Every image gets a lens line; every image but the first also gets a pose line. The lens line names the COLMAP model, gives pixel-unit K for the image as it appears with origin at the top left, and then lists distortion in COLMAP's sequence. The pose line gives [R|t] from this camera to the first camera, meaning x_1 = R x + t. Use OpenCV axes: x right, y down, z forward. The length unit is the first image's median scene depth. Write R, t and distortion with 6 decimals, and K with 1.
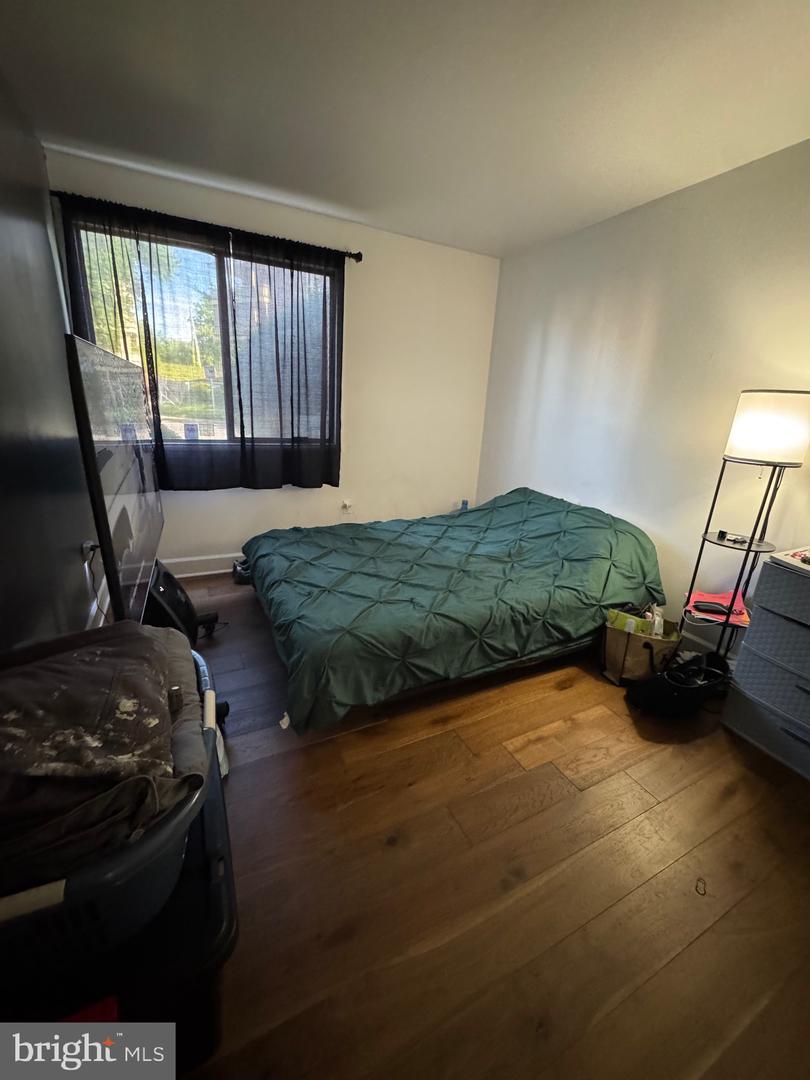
lens RADIAL K [[430.6, 0, 395.8], [0, 430.6, 540.8], [0, 0, 1]] dist [-0.005137, 0.001177]
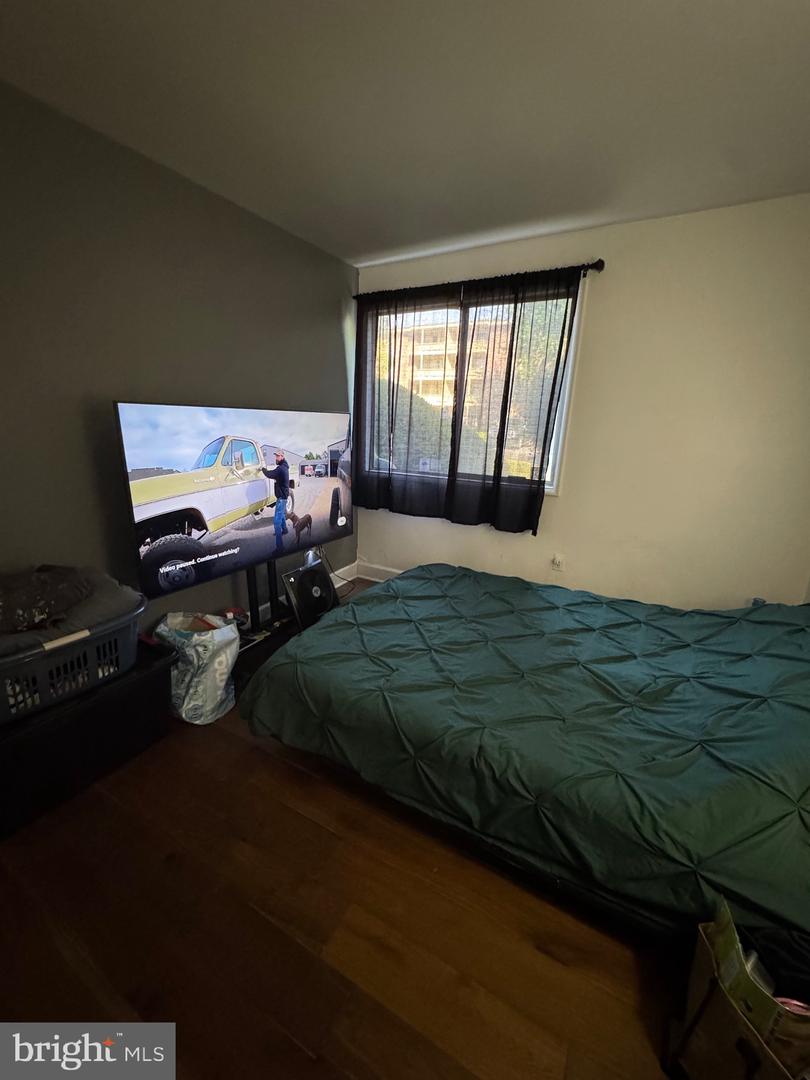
lens RADIAL K [[430.6, 0, 398.2], [0, 430.6, 537.4], [0, 0, 1]] dist [-0.005137, 0.001177]
pose [[0.566744, 0.181597, -0.803632, 0.520580], [-0.252525, 0.966748, 0.040369, -0.114786], [0.784240, 0.180059, 0.593756, 0.361915]]
